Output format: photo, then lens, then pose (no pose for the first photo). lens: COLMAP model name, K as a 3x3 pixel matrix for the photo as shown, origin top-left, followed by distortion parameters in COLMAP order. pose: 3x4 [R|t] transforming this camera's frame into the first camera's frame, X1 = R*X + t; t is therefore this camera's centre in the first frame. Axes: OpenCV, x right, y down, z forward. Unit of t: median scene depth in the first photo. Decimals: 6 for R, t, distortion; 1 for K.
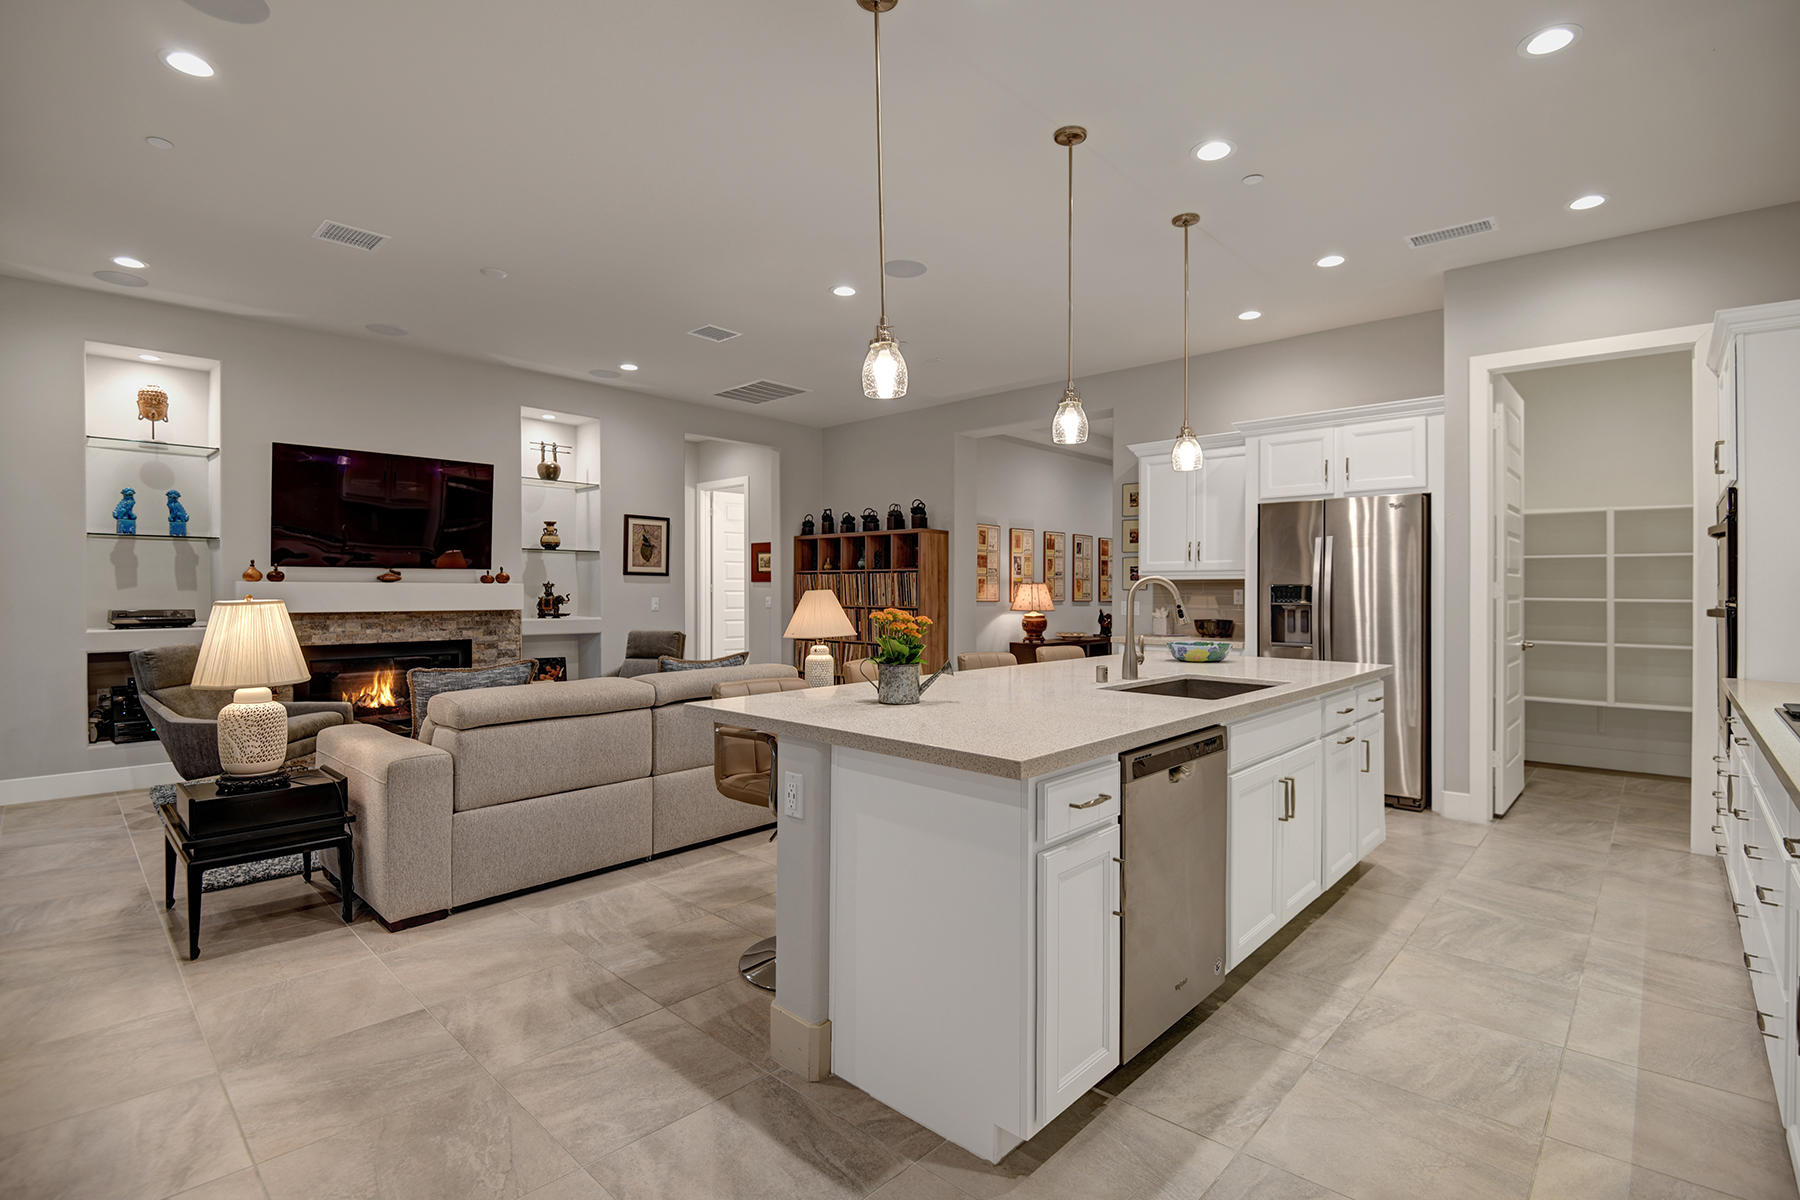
lens RADIAL K [[835.9, 0, 901.3], [0, 835.9, 598.4], [0, 0, 1]] dist [-0.026278, -0.001178]
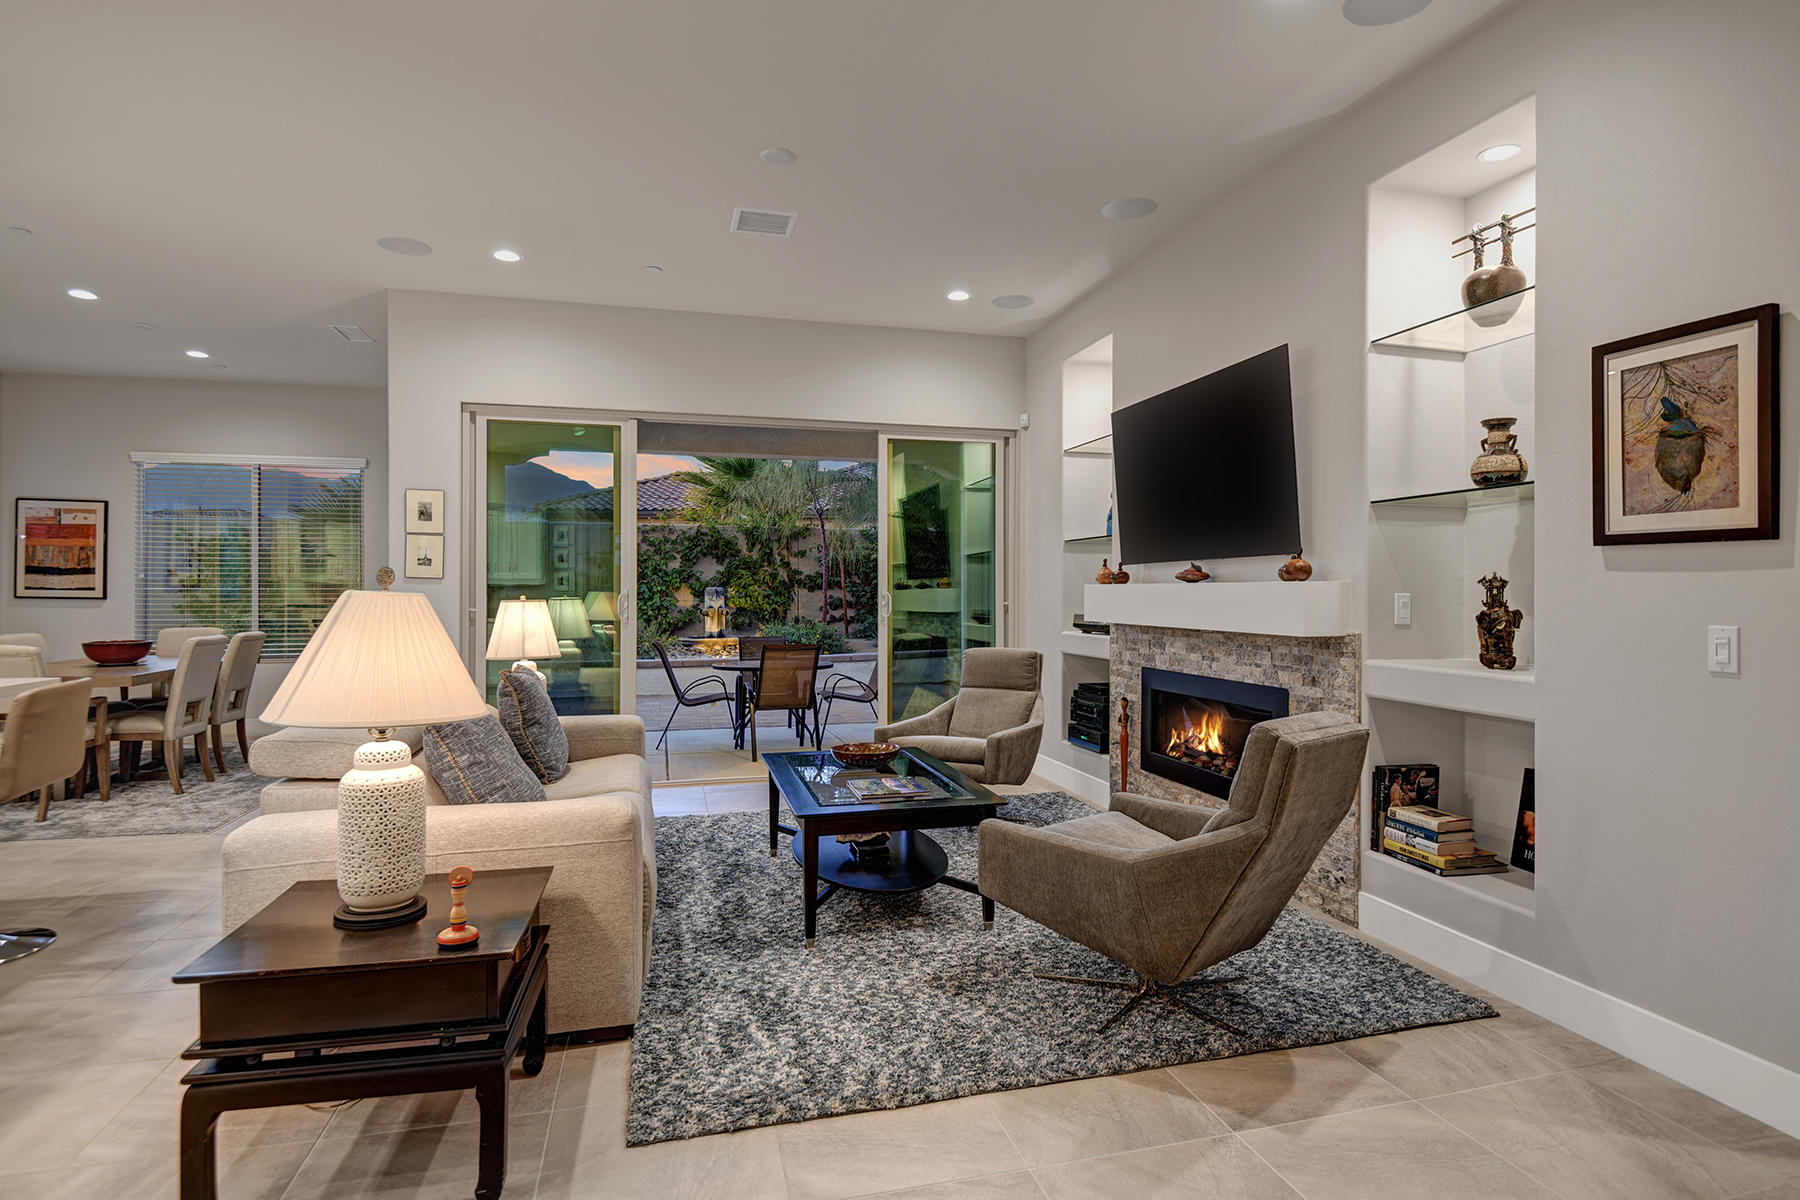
lens RADIAL K [[932.9, 0, 913.2], [0, 932.9, 588.8], [0, 0, 1]] dist [-0.001443, -0.001954]
pose [[-0.526644, -0.006474, -0.850061, 0.153627], [-0.011490, 0.999934, -0.000498, -0.015851], [0.850008, 0.009505, -0.526683, 1.639642]]
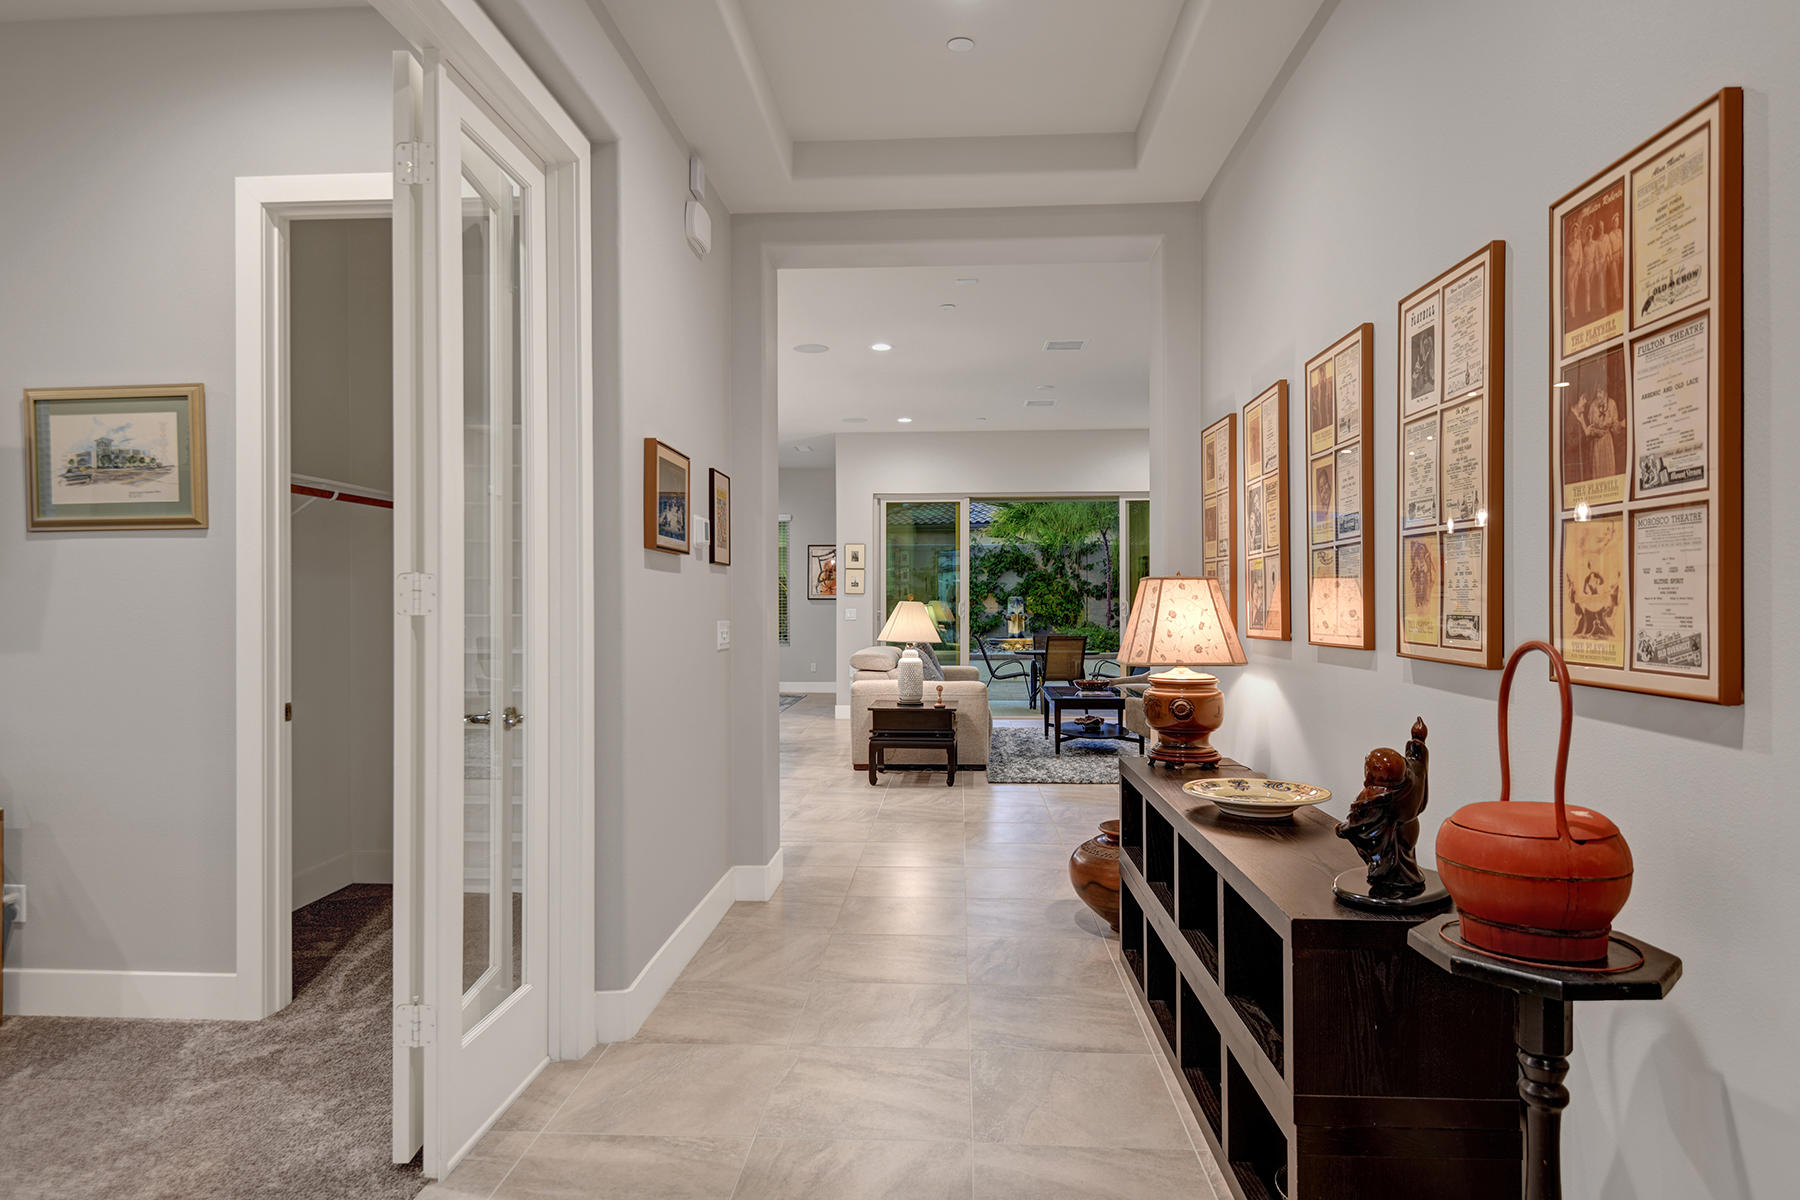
lens RADIAL K [[1109.8, 0, 901.6], [0, 1109.8, 597.6], [0, 0, 1]] dist [0.000635, -0.000004]
pose [[-0.762298, -0.002242, -0.647223, 1.071456], [-0.006244, 0.999973, 0.003891, -0.025269], [0.647197, 0.007007, -0.762291, 2.519633]]
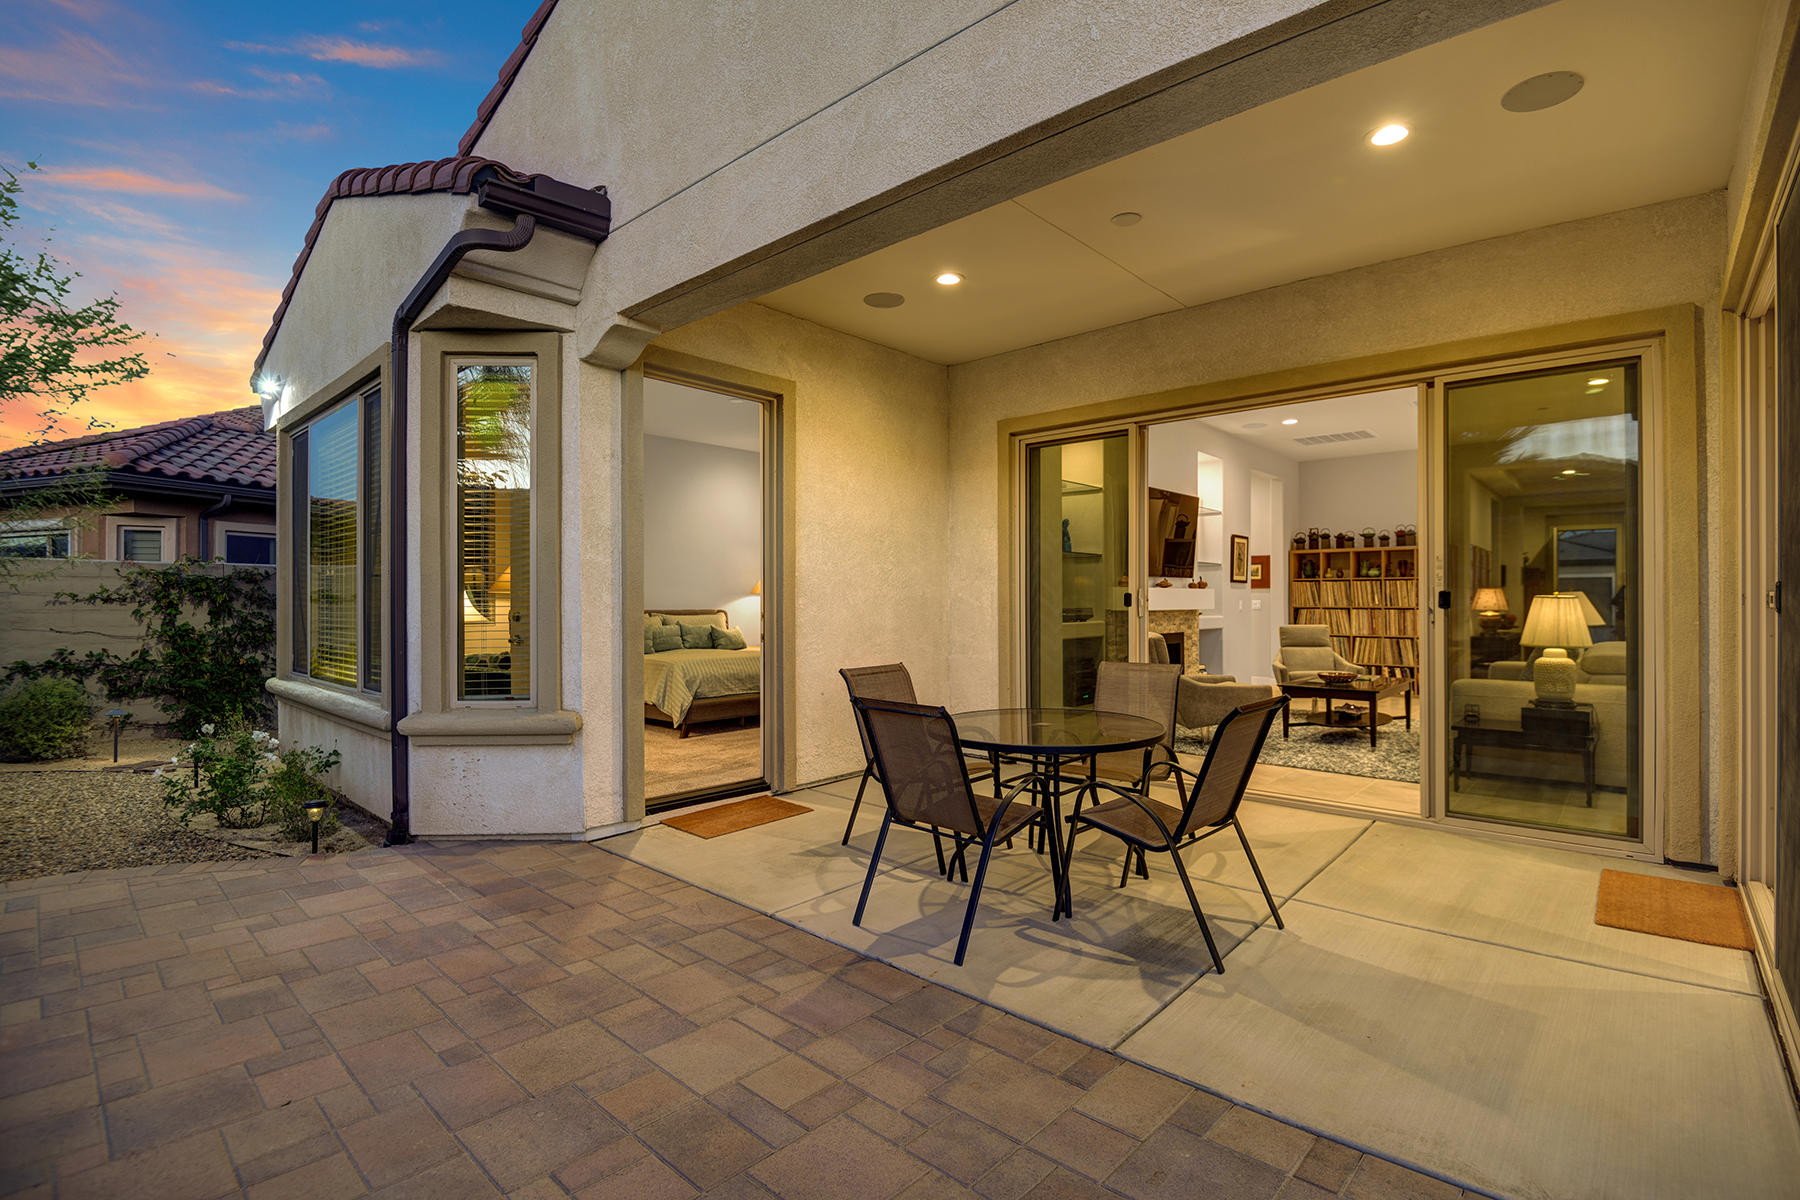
lens RADIAL K [[835.9, 0, 901.1], [0, 835.9, 598.2], [0, 0, 1]] dist [-0.026278, -0.001178]
pose [[0.999872, -0.008339, 0.013638, -1.429594], [0.008606, 0.999770, -0.019635, 0.025636], [-0.013471, 0.019750, 0.999714, -0.397106]]
